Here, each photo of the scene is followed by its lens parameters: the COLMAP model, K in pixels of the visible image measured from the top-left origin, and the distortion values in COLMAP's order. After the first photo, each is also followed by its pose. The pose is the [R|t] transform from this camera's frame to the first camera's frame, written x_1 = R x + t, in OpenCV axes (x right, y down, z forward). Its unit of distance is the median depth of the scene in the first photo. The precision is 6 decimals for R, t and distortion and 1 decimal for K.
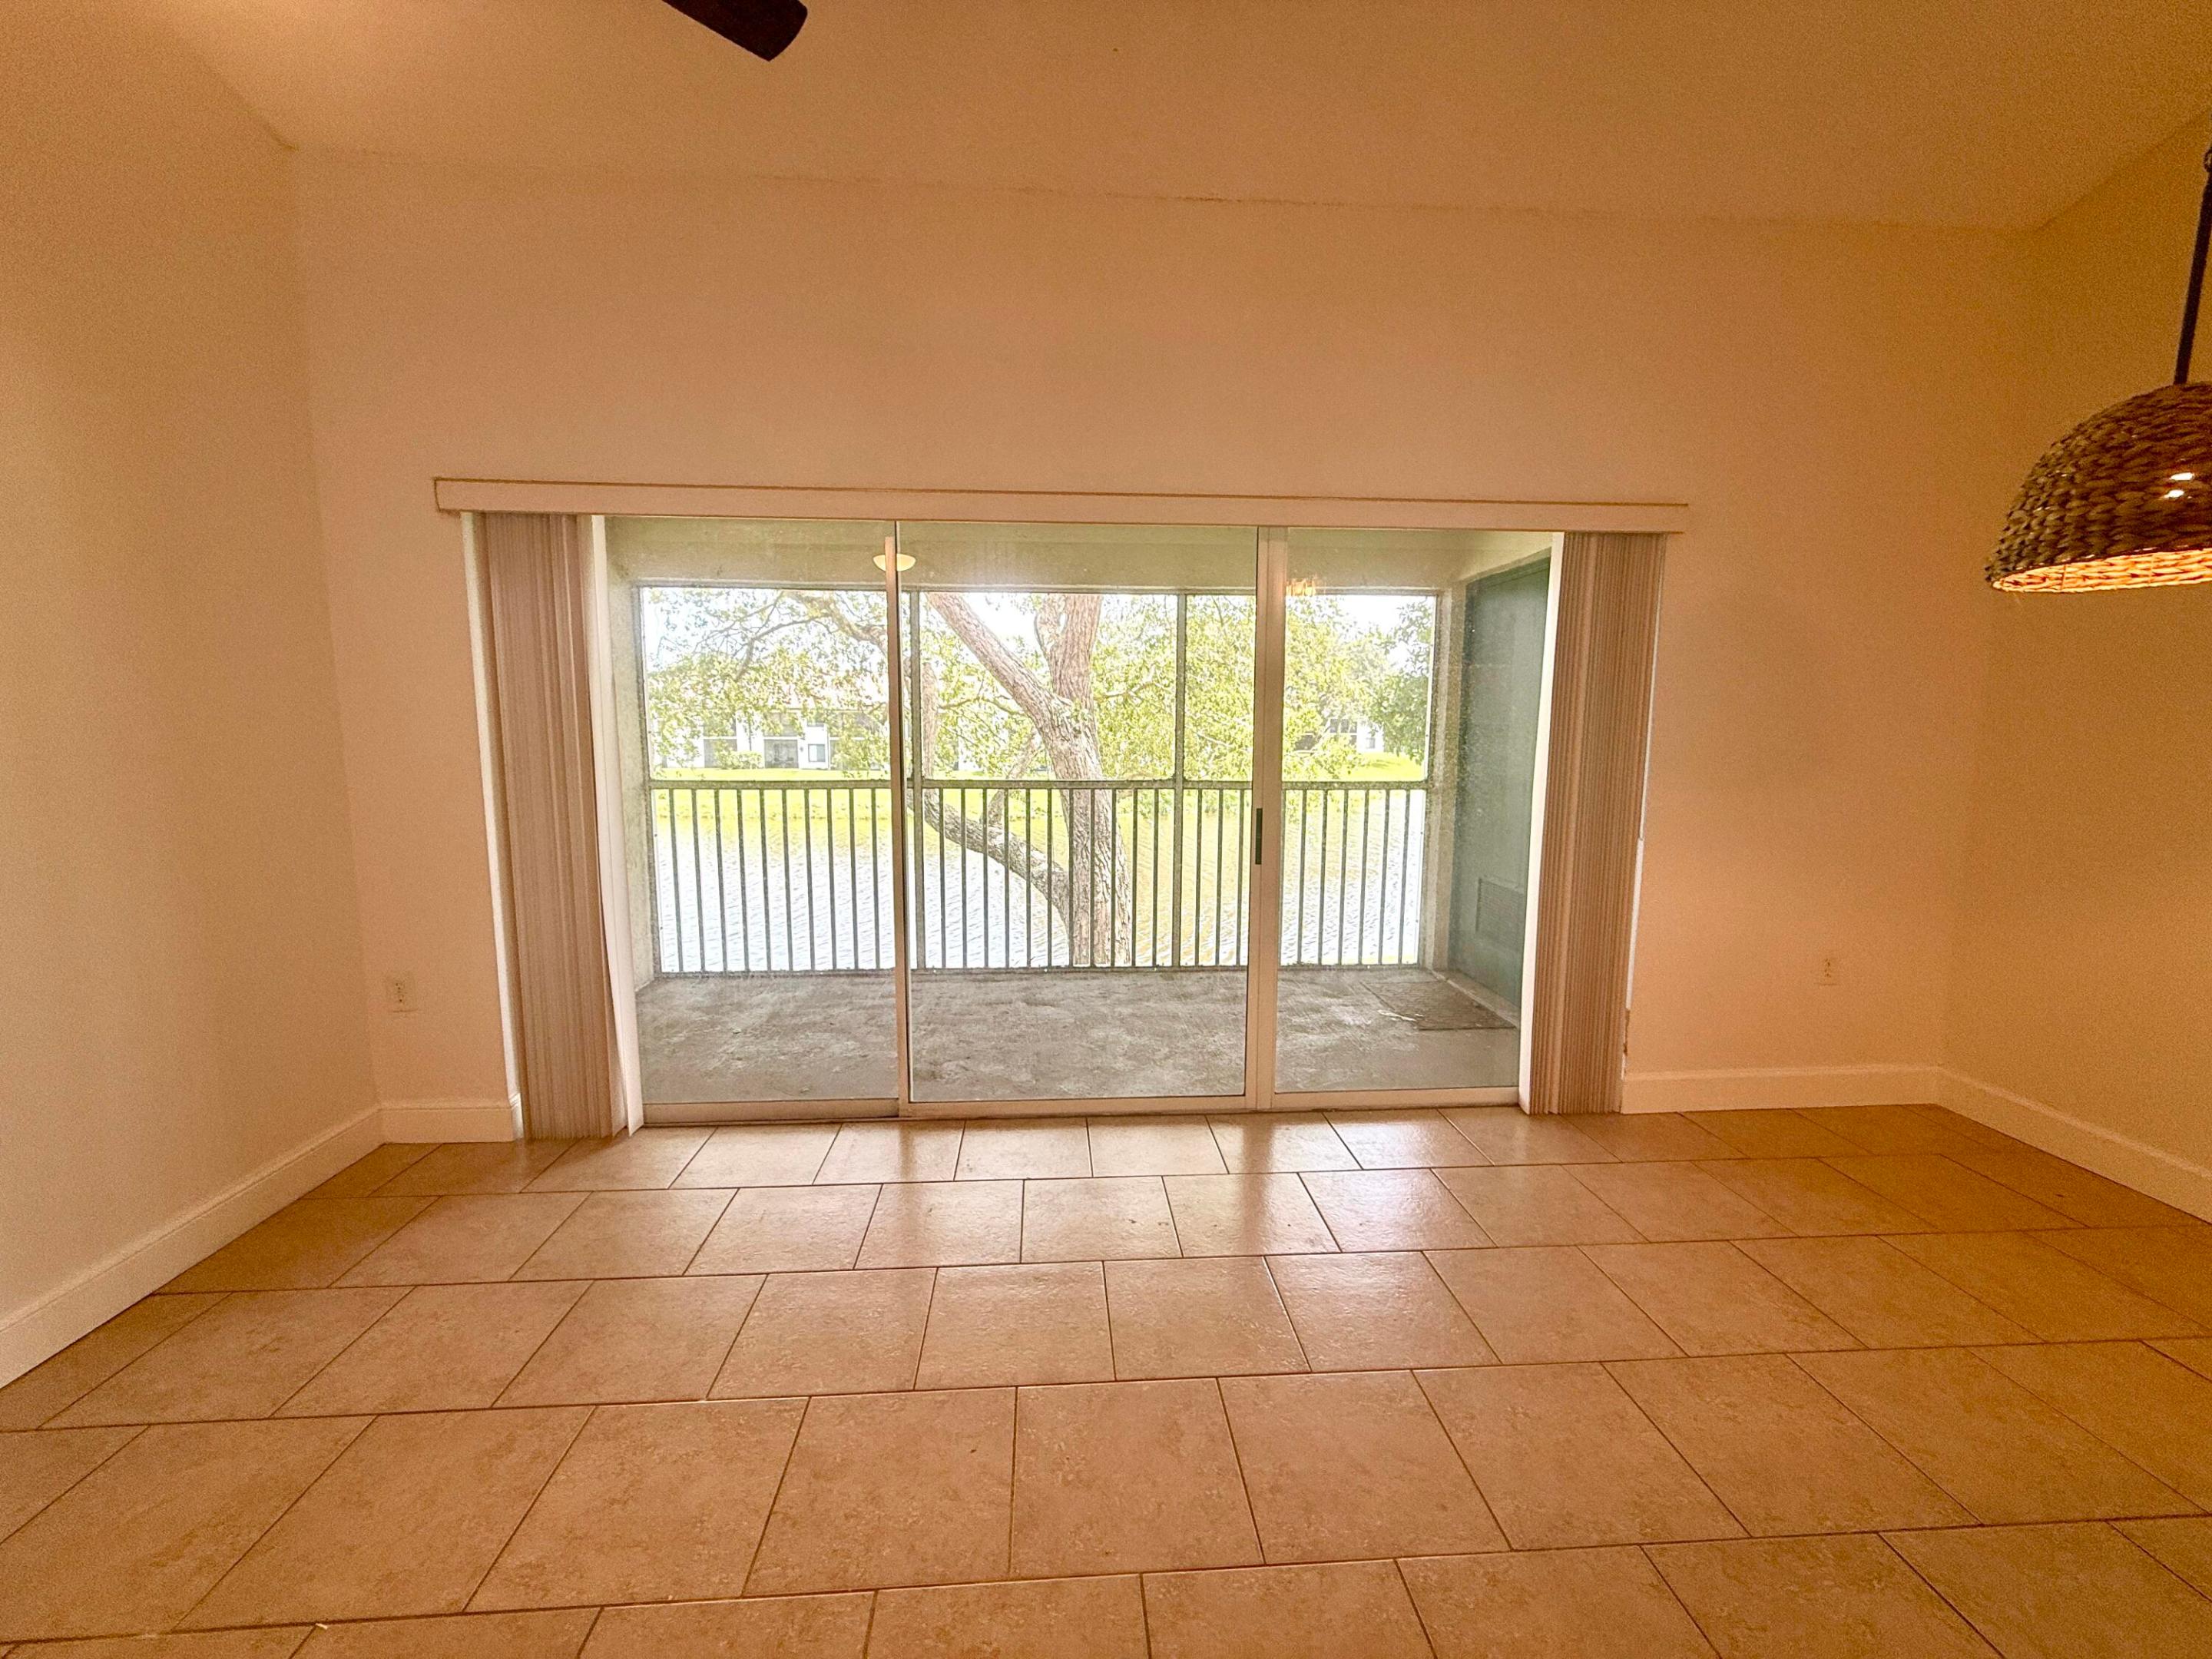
lens RADIAL K [[880.8, 0, 1100.9], [0, 880.8, 828.1], [0, 0, 1]] dist [0.000987, 0.000577]
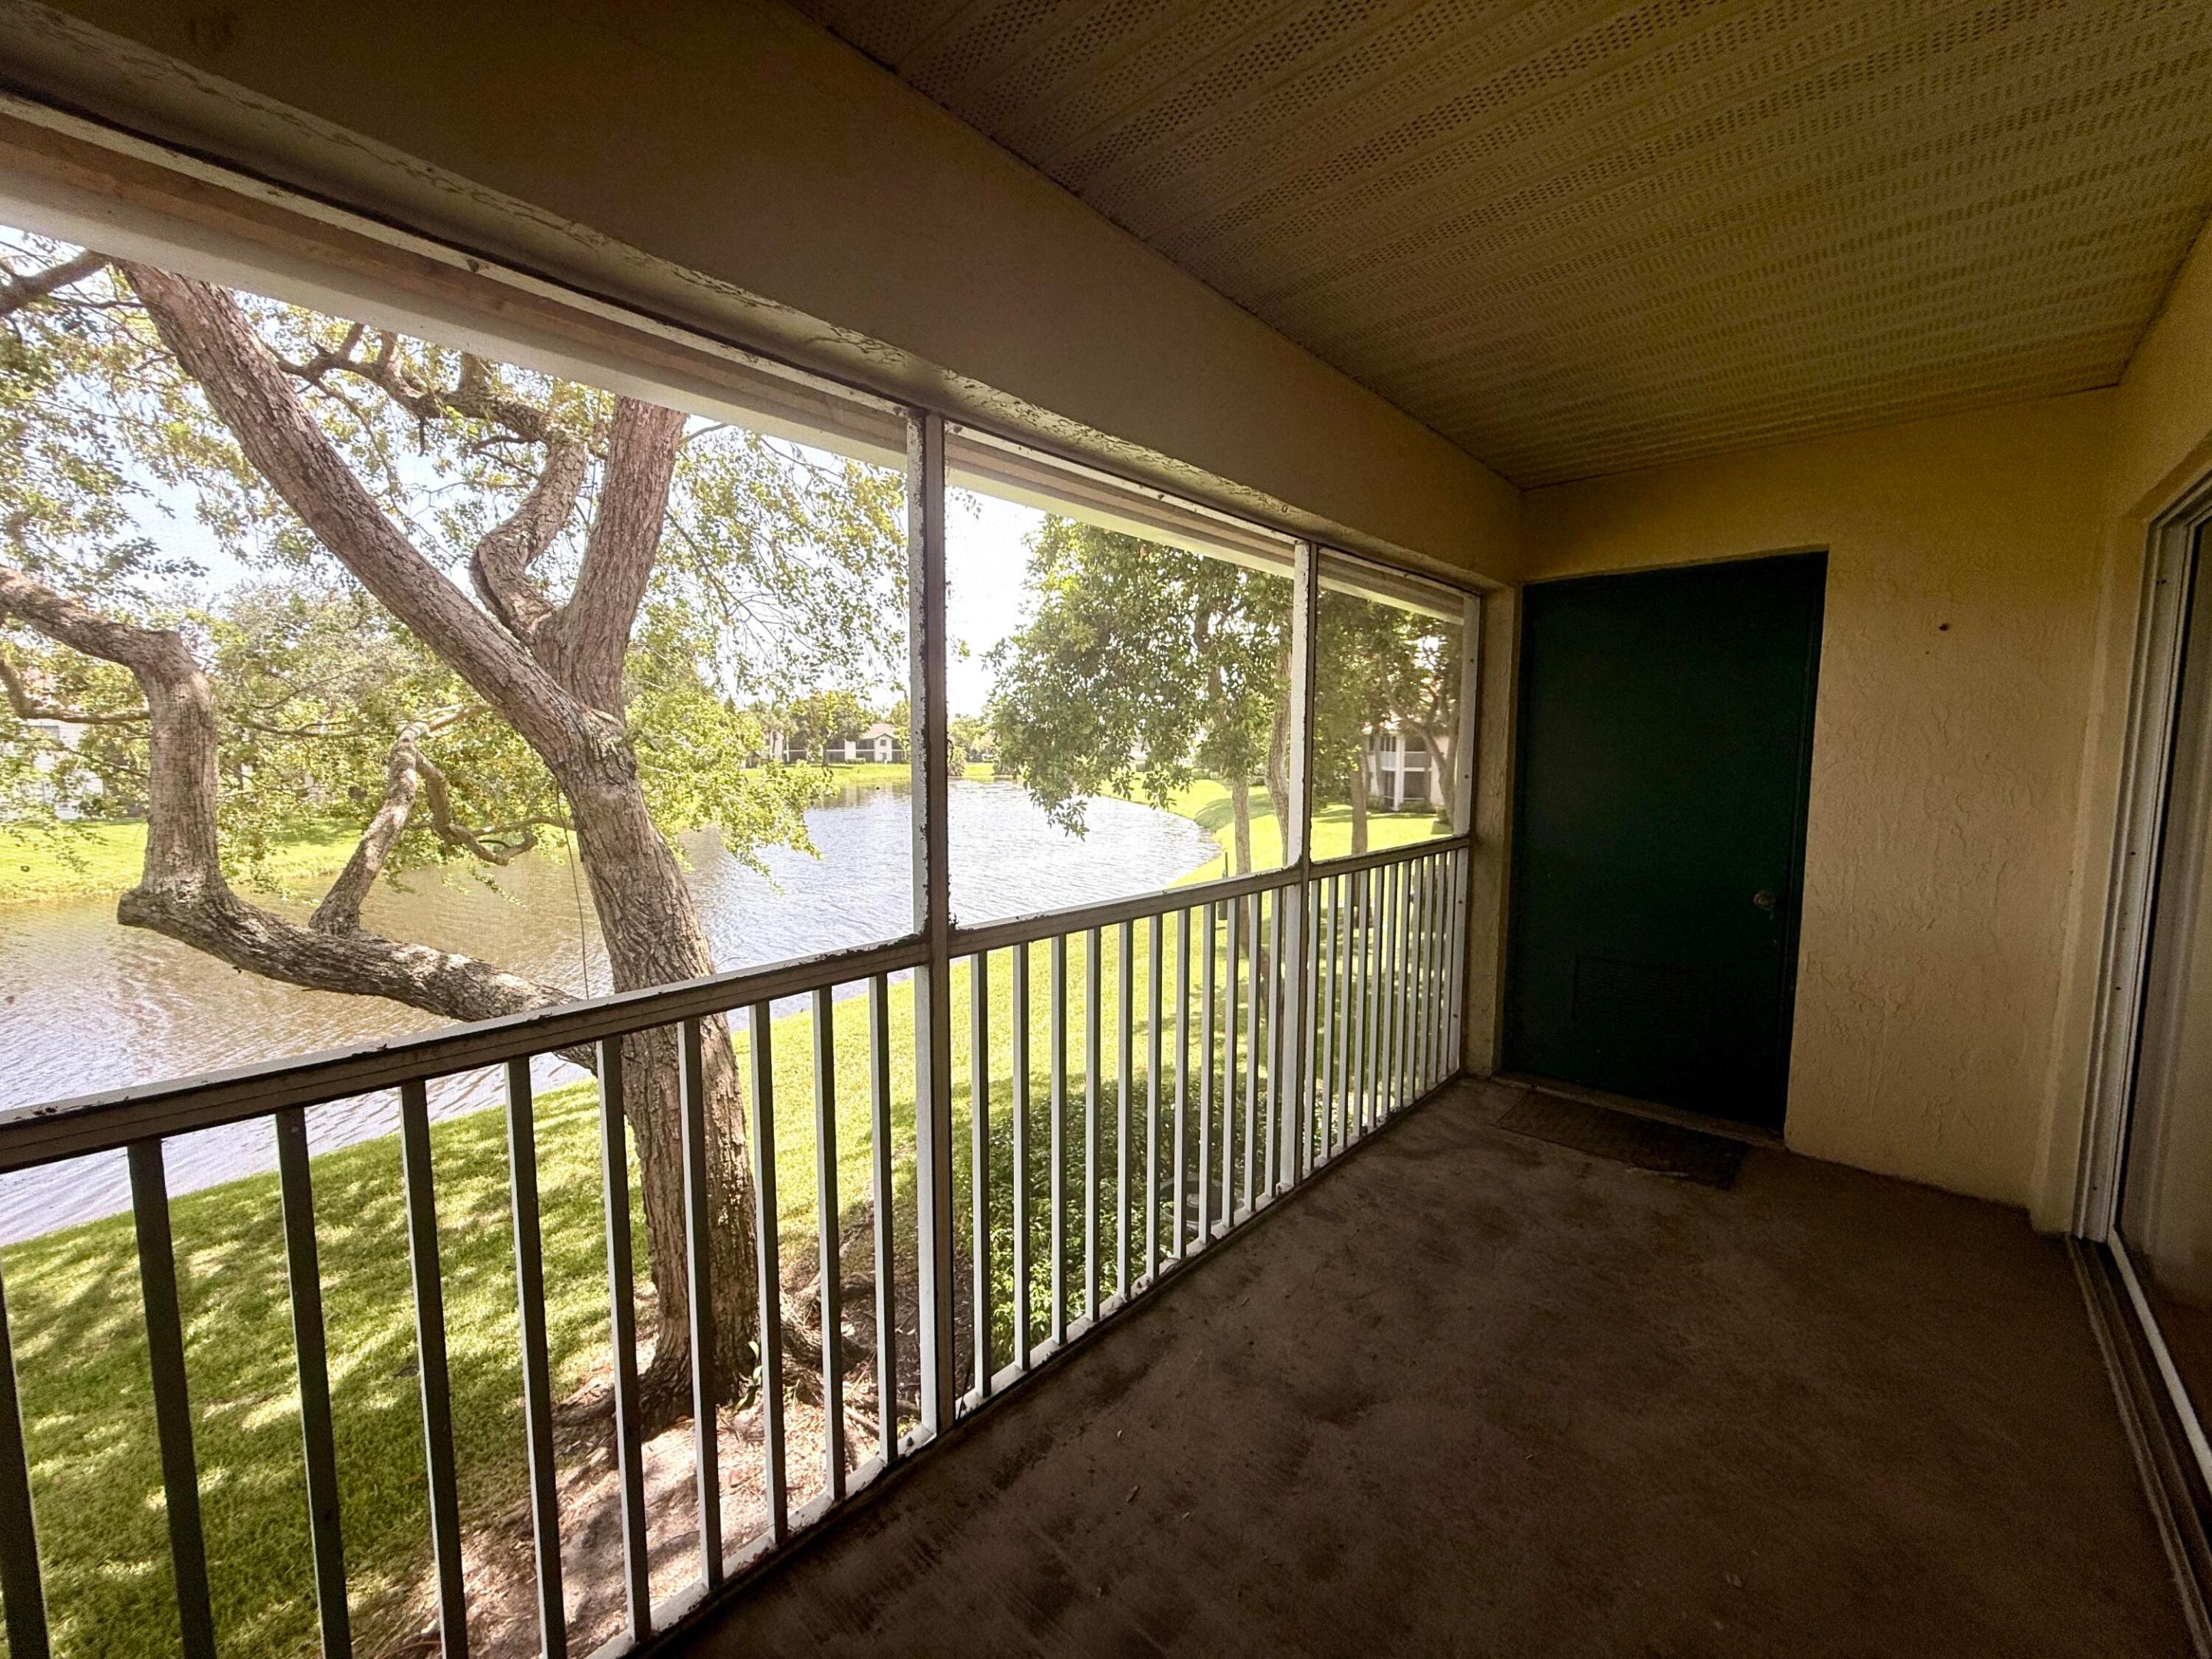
lens RADIAL K [[880.0, 0, 1103.0], [0, 880.0, 827.9], [0, 0, 1]] dist [0.001022, -0.000019]
pose [[0.720240, -0.068932, 0.690292, -0.488382], [0.081817, 0.996547, 0.014148, -0.120420], [-0.688883, 0.046288, 0.723393, 0.819027]]
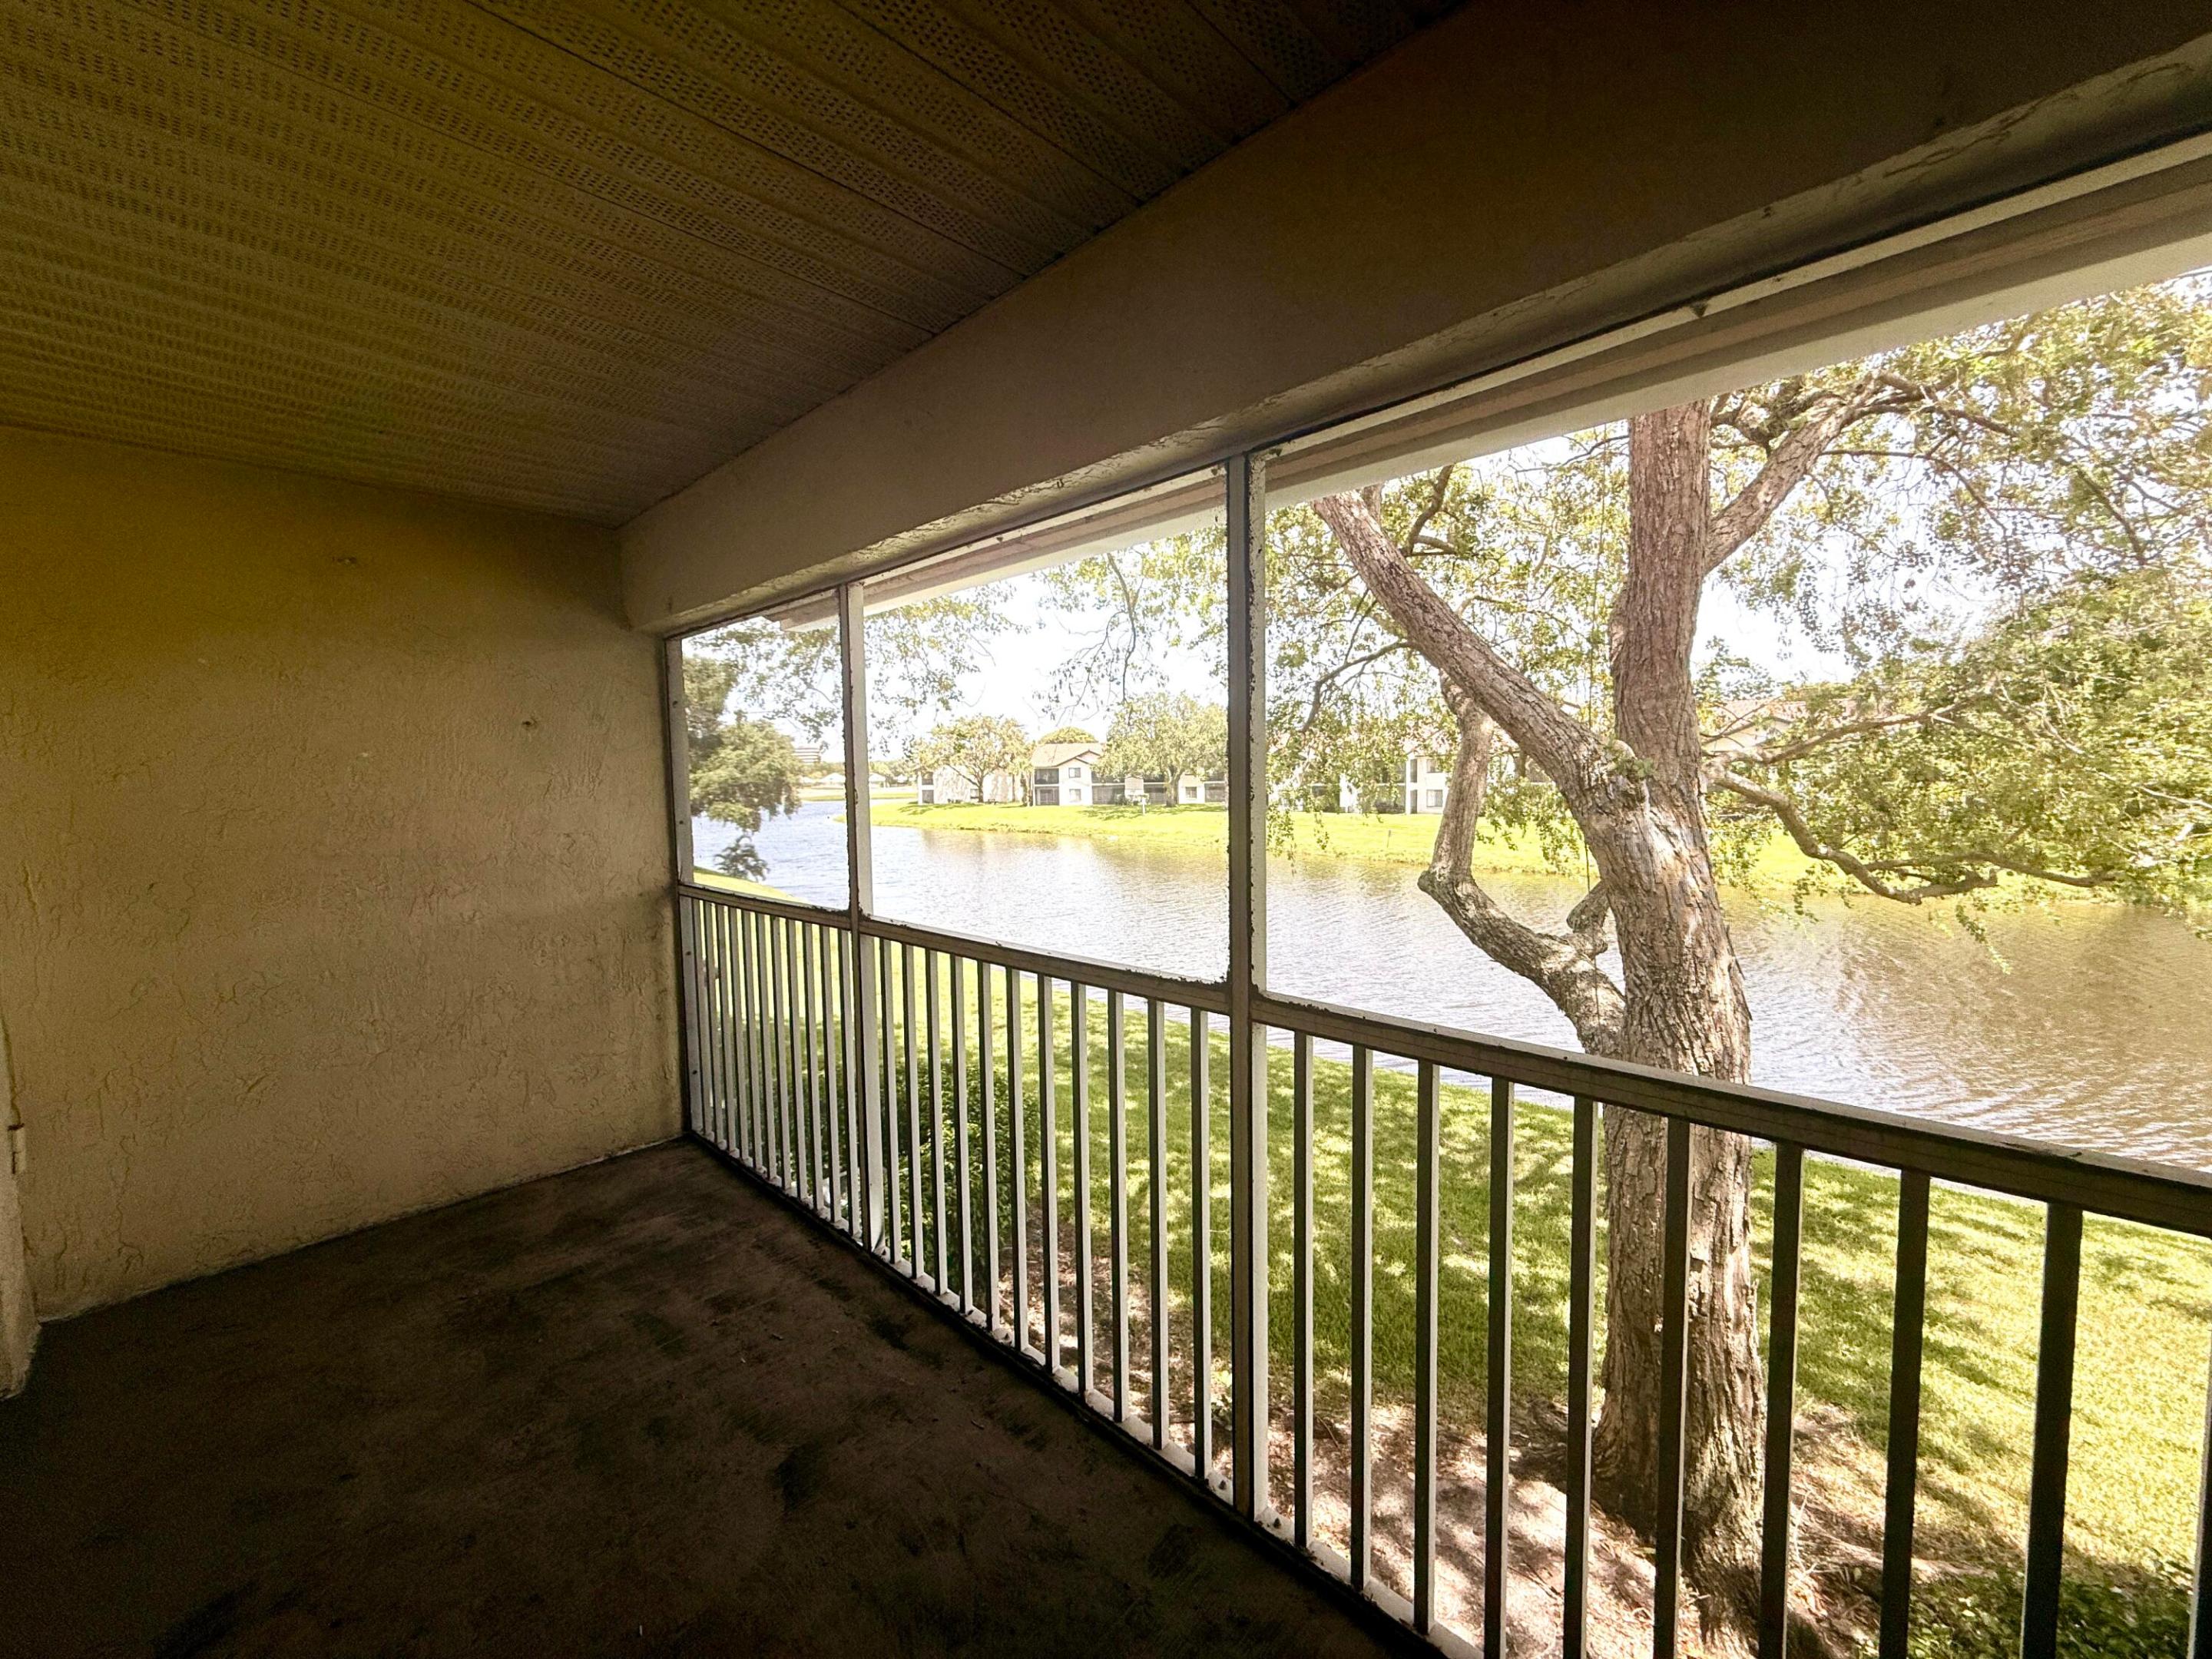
lens RADIAL K [[880.8, 0, 1100.9], [0, 880.8, 828.1], [0, 0, 1]] dist [0.000987, 0.000577]
pose [[0.670174, 0.031805, -0.741522, 0.375591], [-0.067024, 0.997593, -0.017787, -0.134126], [0.739171, 0.061620, 0.670693, 0.877387]]
